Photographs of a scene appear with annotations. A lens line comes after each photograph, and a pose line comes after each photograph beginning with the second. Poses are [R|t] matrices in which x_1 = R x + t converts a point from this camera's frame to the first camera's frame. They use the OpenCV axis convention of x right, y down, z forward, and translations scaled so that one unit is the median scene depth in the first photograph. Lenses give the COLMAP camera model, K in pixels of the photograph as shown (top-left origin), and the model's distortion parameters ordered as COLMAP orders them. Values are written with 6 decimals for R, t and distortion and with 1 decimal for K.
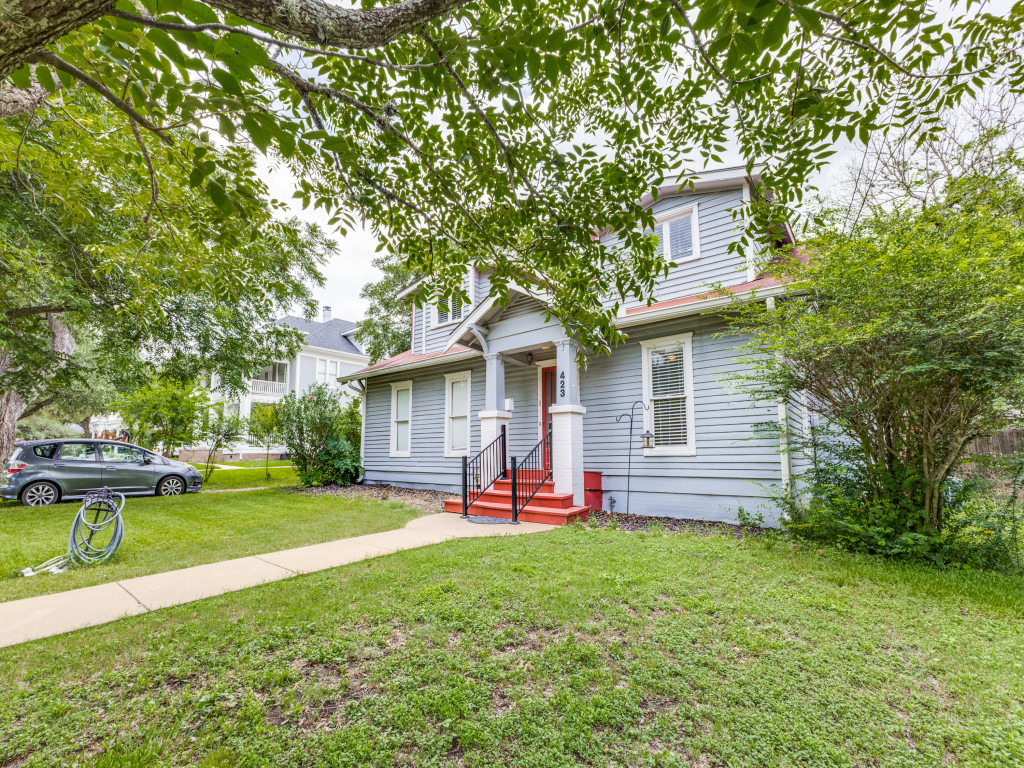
lens RADIAL K [[434.0, 0, 512.0], [0, 434.0, 384.0], [0, 0, 1]] dist [0.000612, 0.000020]
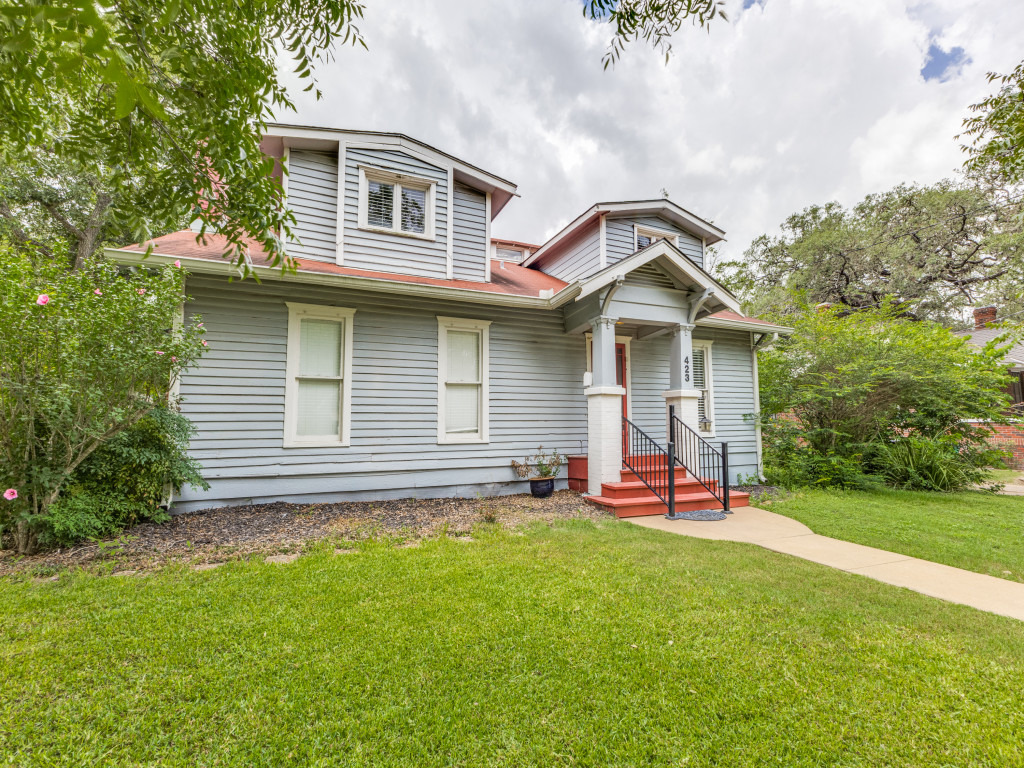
lens RADIAL K [[434.0, 0, 512.0], [0, 434.0, 384.0], [0, 0, 1]] dist [0.000612, 0.000020]
pose [[0.500693, 0.085459, 0.861396, -0.678295], [-0.137213, 0.990369, -0.018499, 0.078144], [-0.854681, -0.108933, 0.507597, 0.610590]]
